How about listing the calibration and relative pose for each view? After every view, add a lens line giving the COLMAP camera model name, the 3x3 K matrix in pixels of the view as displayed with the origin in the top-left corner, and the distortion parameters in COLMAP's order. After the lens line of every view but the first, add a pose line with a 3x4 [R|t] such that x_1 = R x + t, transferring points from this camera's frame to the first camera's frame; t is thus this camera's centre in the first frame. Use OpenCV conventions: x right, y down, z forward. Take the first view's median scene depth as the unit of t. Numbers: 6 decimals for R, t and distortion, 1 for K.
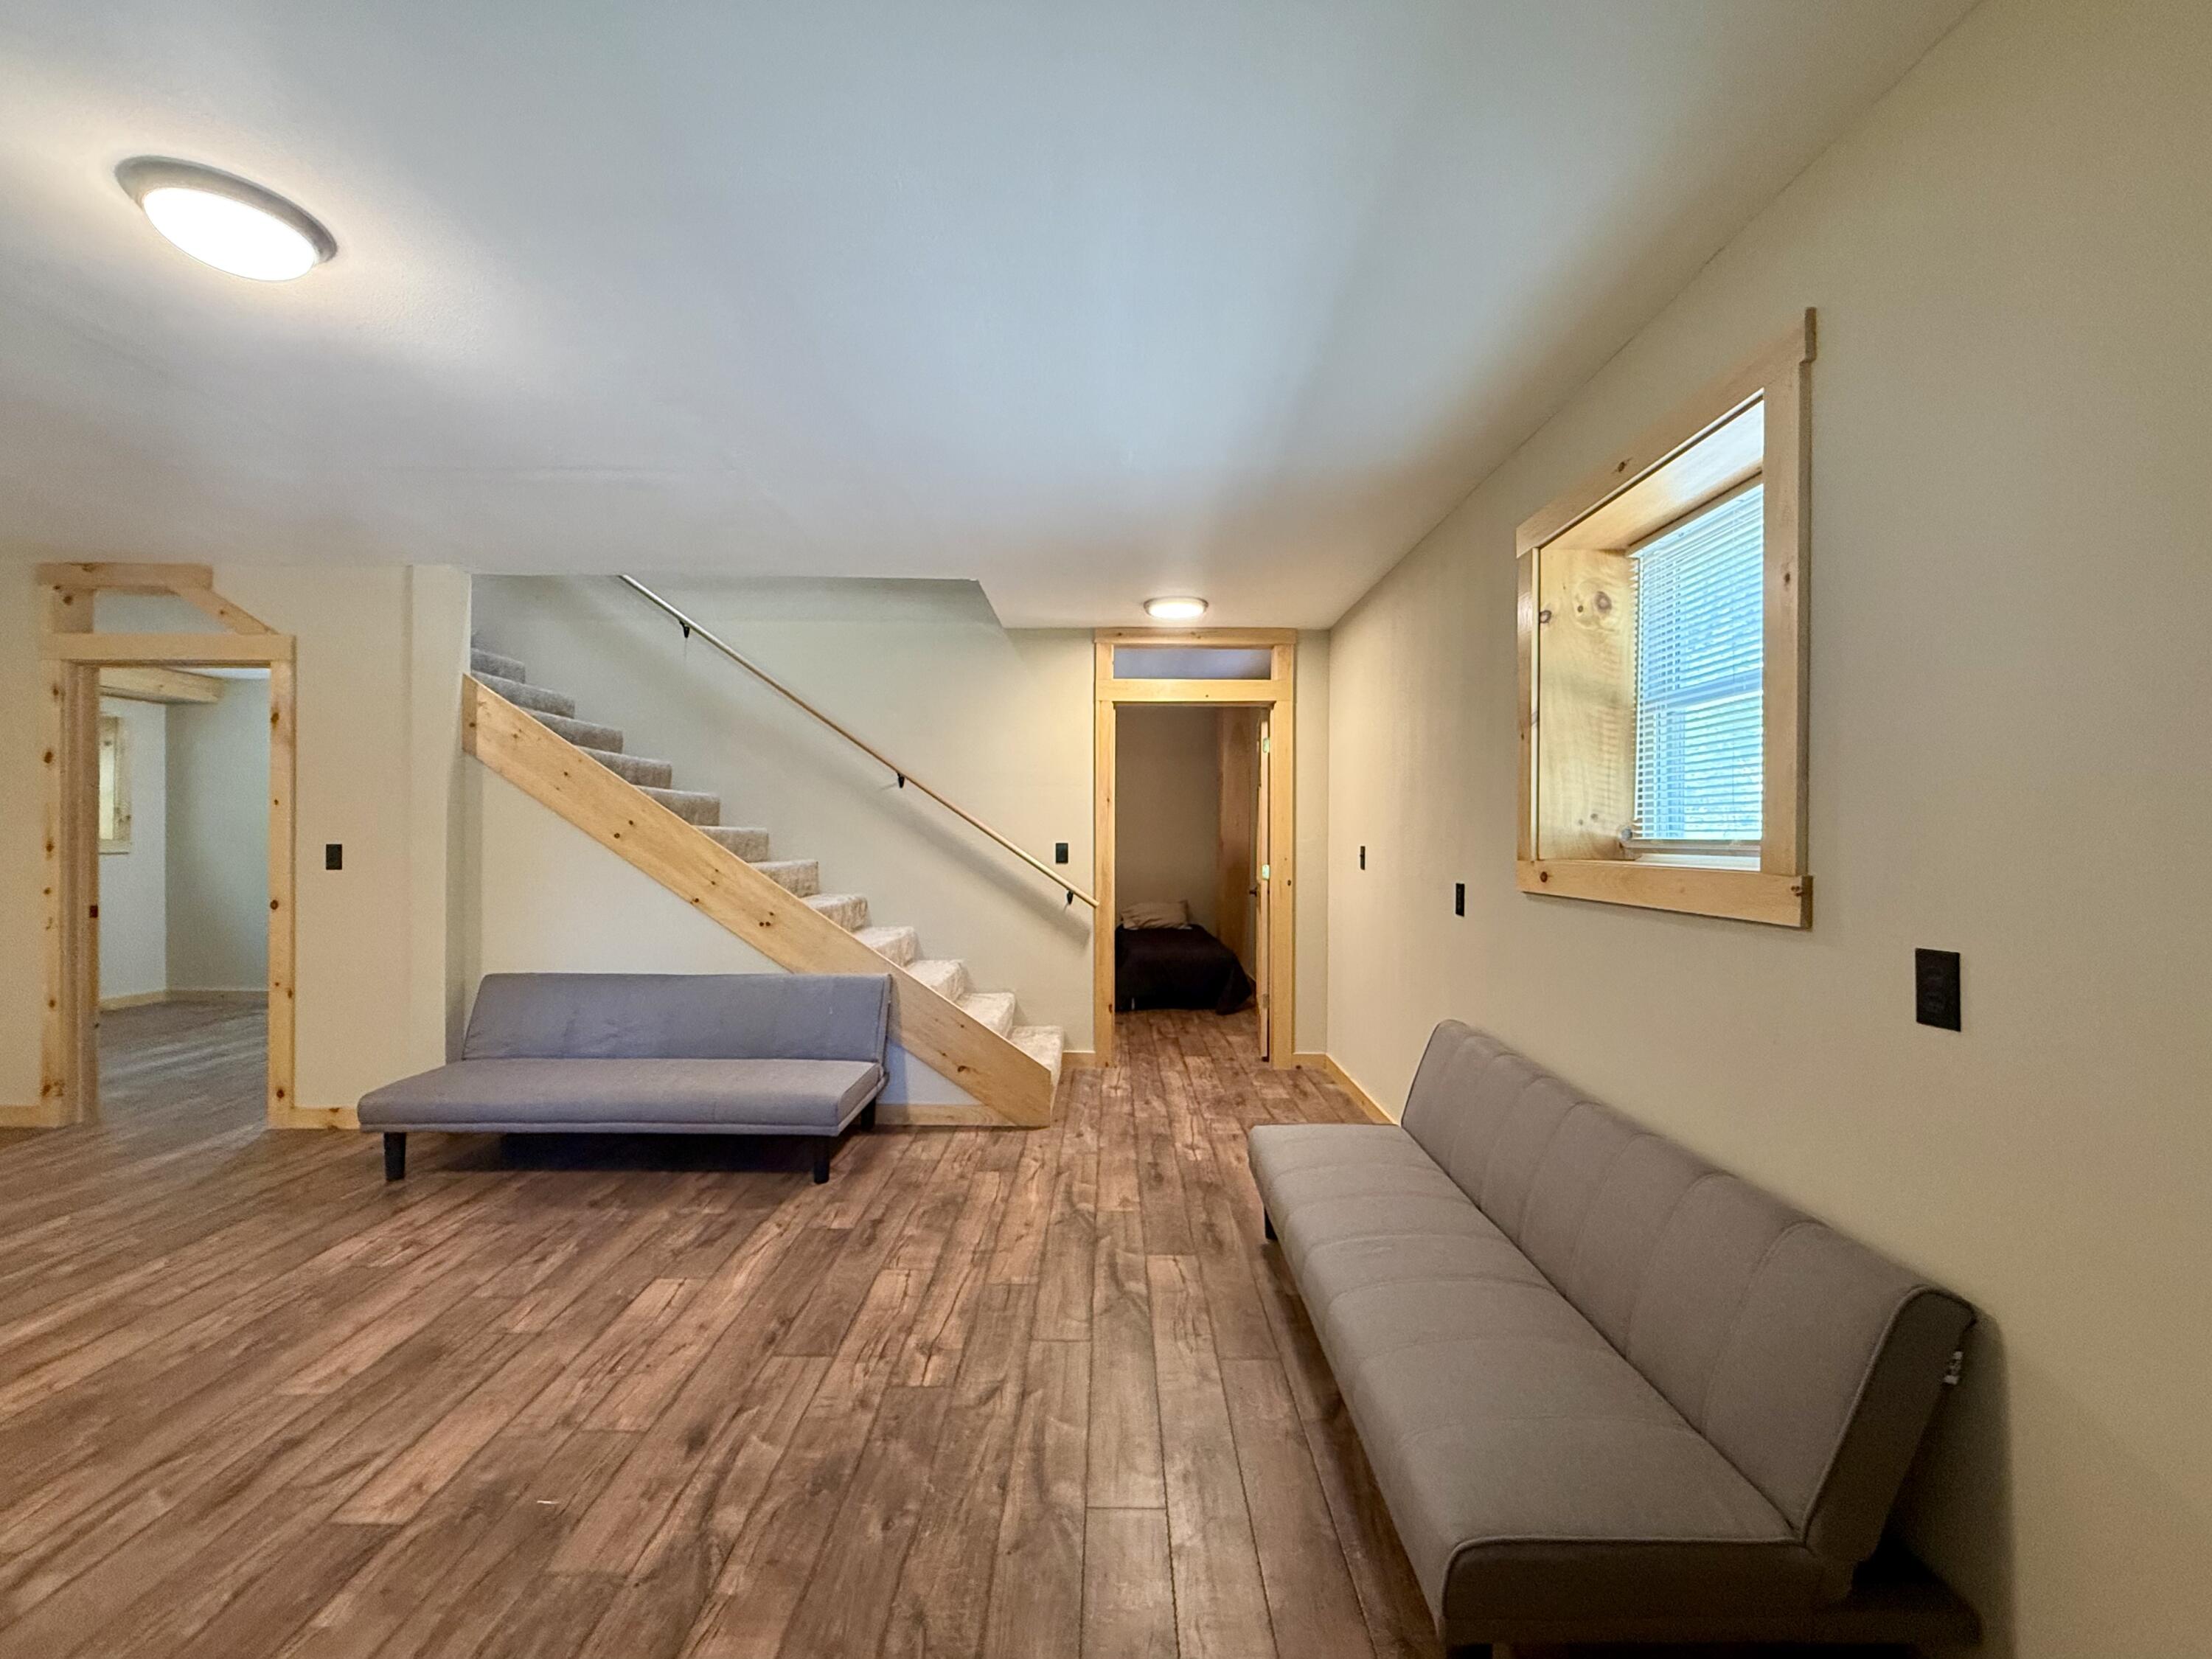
lens RADIAL K [[900.7, 0, 1106.0], [0, 900.7, 829.5], [0, 0, 1]] dist [-0.000102, -0.000118]
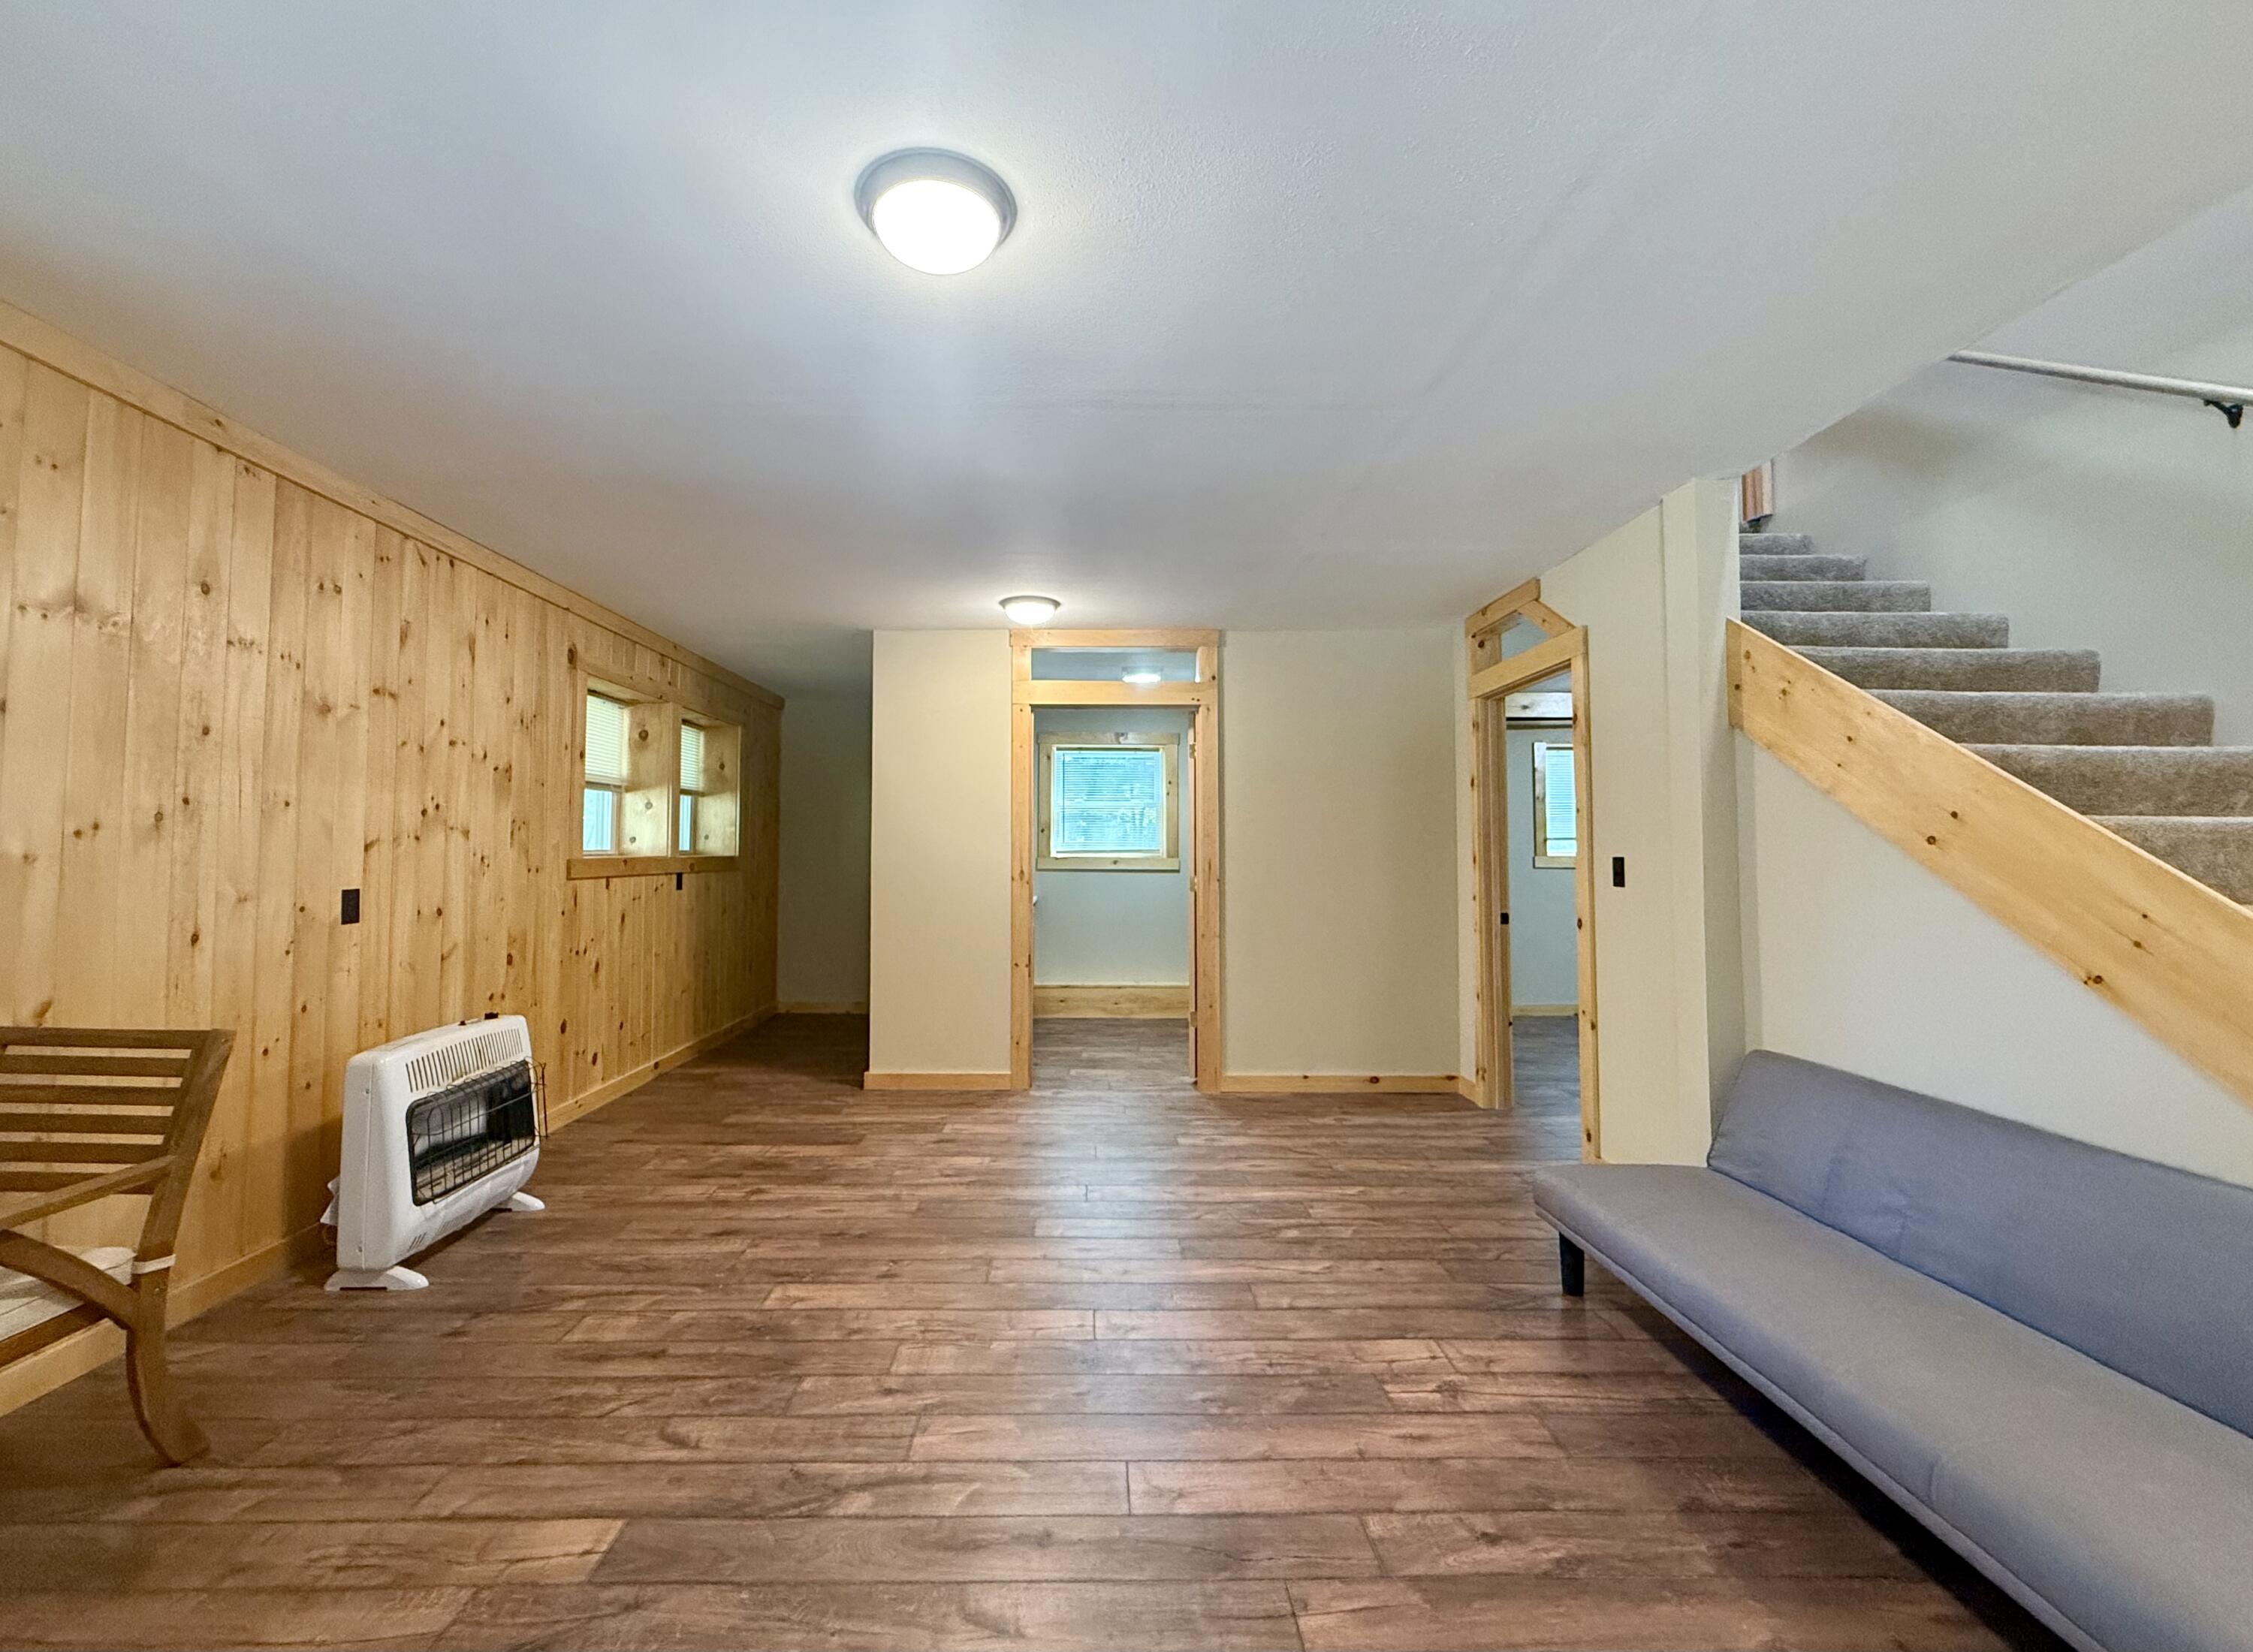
lens RADIAL K [[923.0, 0, 1099.6], [0, 923.0, 813.8], [0, 0, 1]] dist [-0.001923, -0.000423]
pose [[0.012750, -0.048600, -0.998737, 0.007532], [0.006051, 0.998804, -0.048526, 0.021084], [0.999900, -0.005424, 0.013029, 0.704553]]
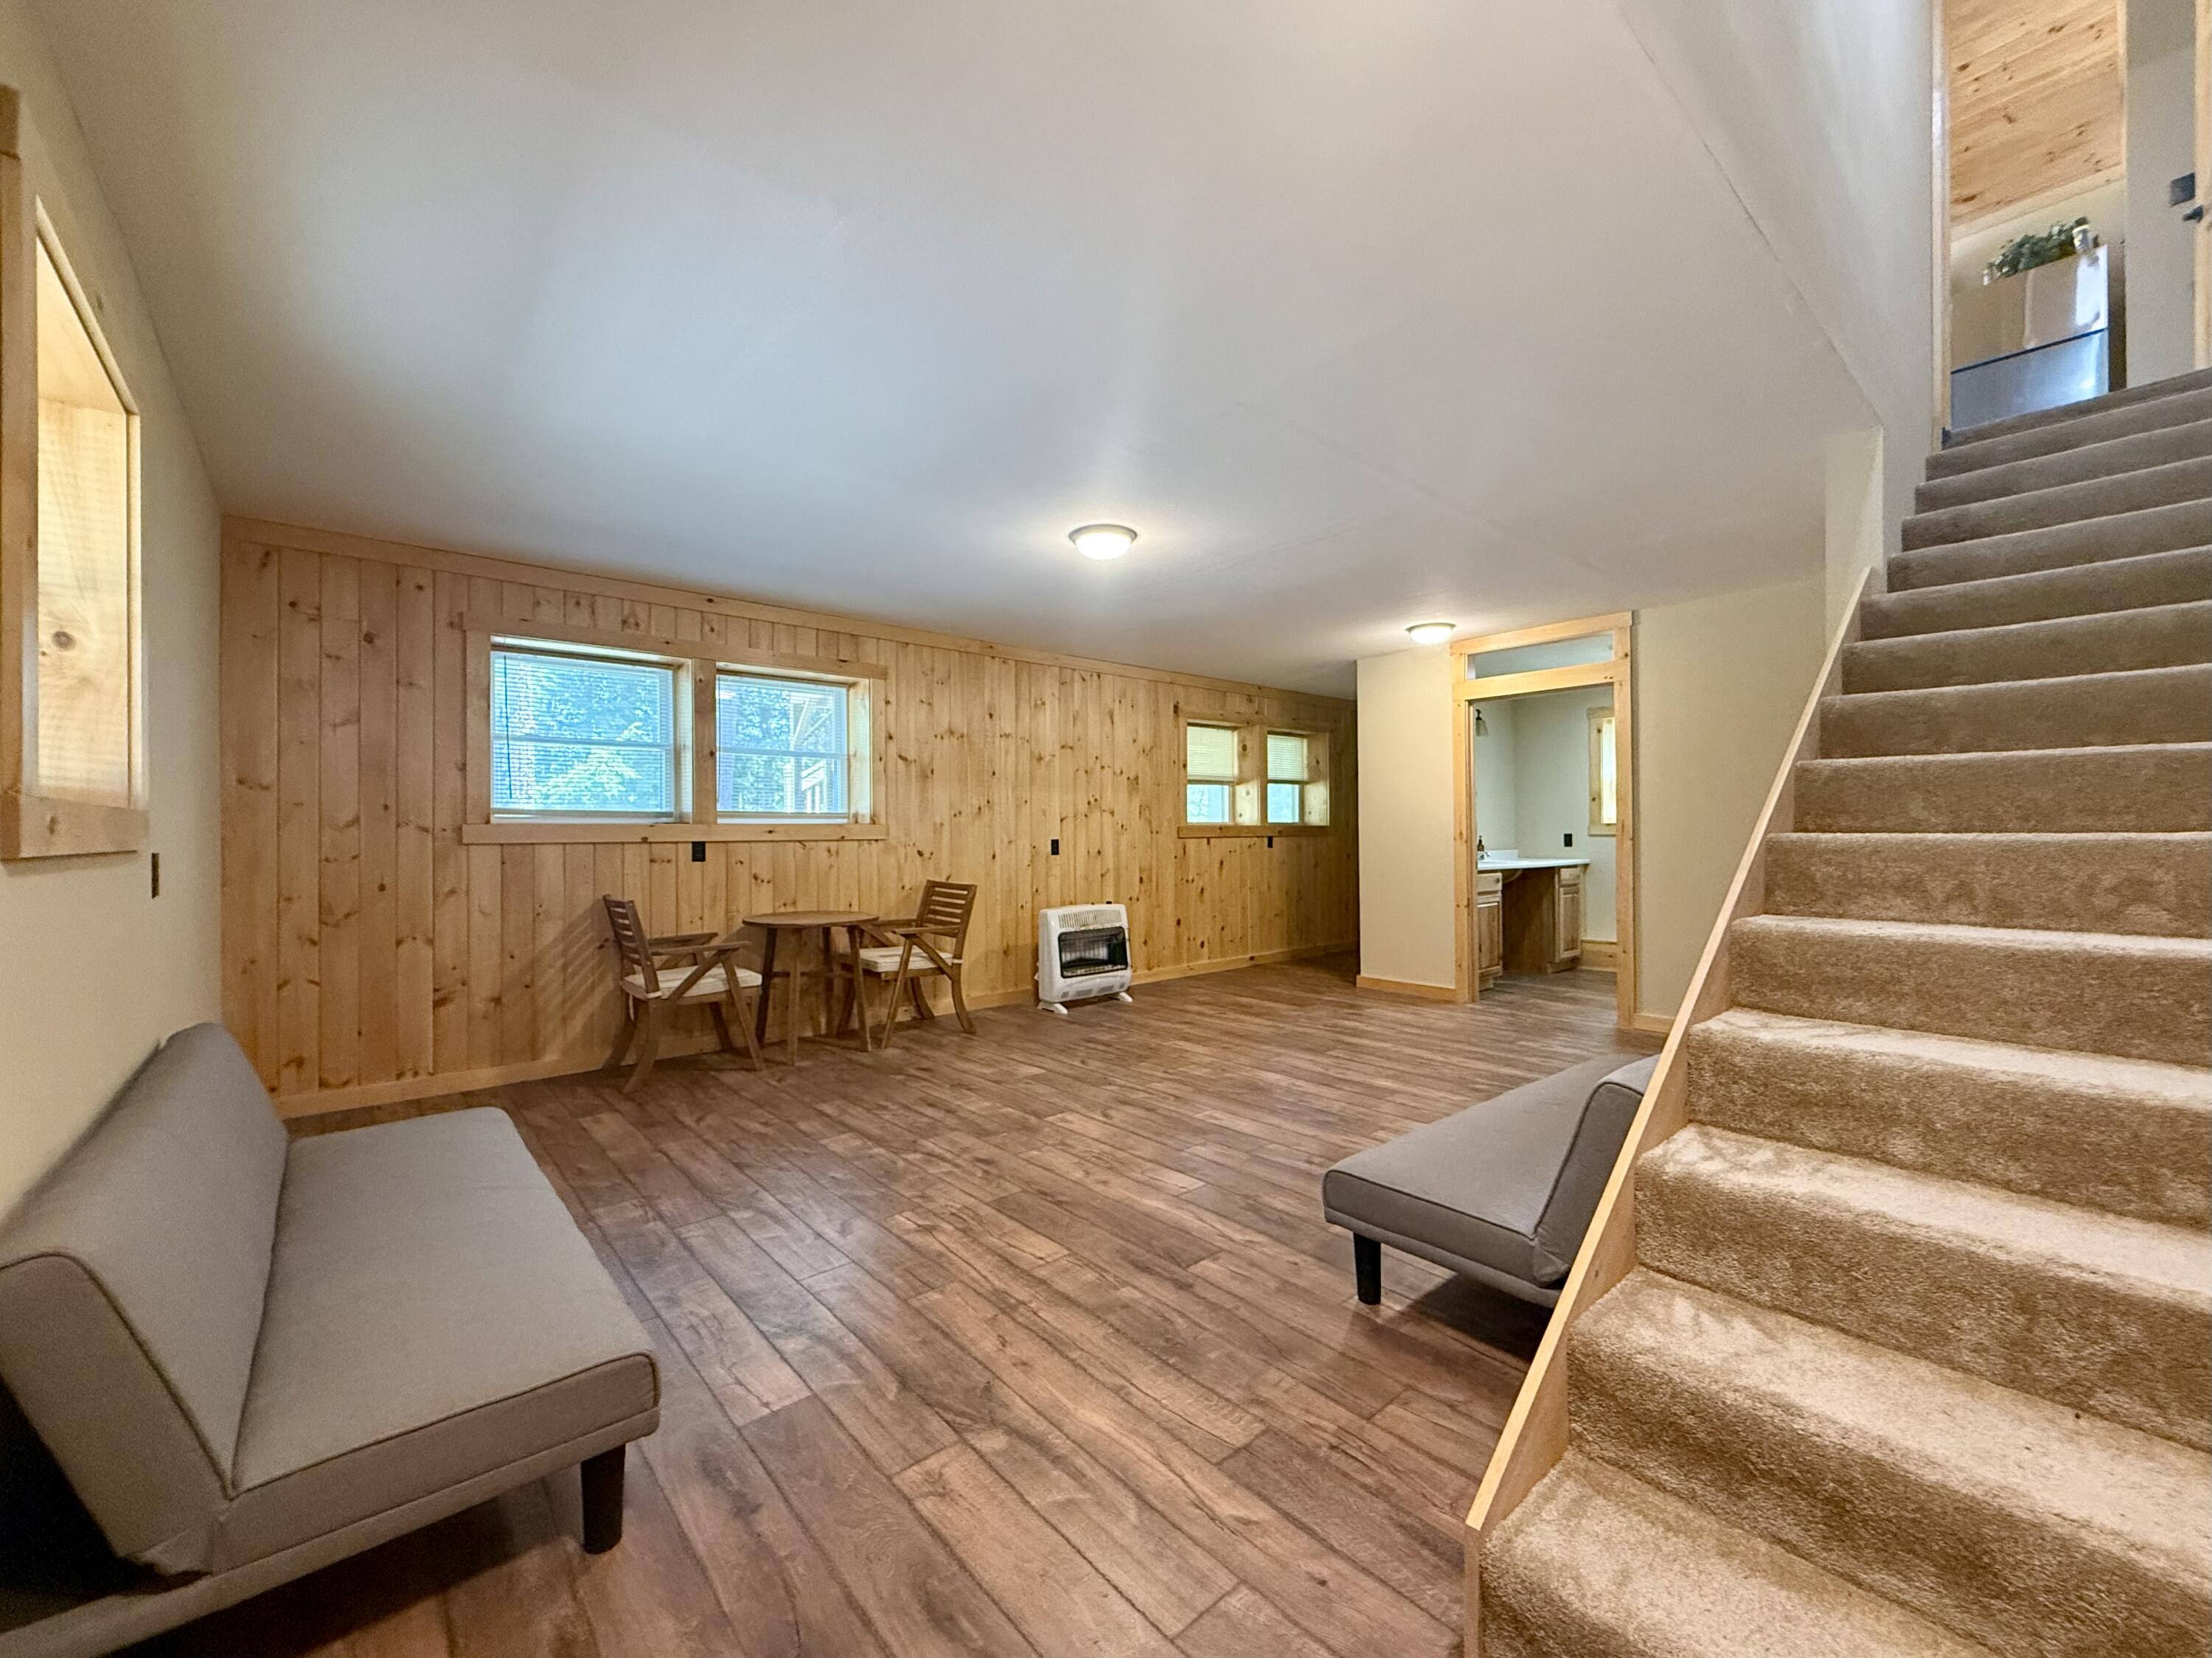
lens RADIAL K [[900.7, 0, 1106.0], [0, 900.7, 829.0], [0, 0, 1]] dist [-0.000102, -0.000118]
pose [[-0.755148, -0.003834, -0.655543, 0.319969], [0.008904, 0.999831, -0.016104, 0.062260], [0.655494, -0.017998, -0.754986, 1.643844]]
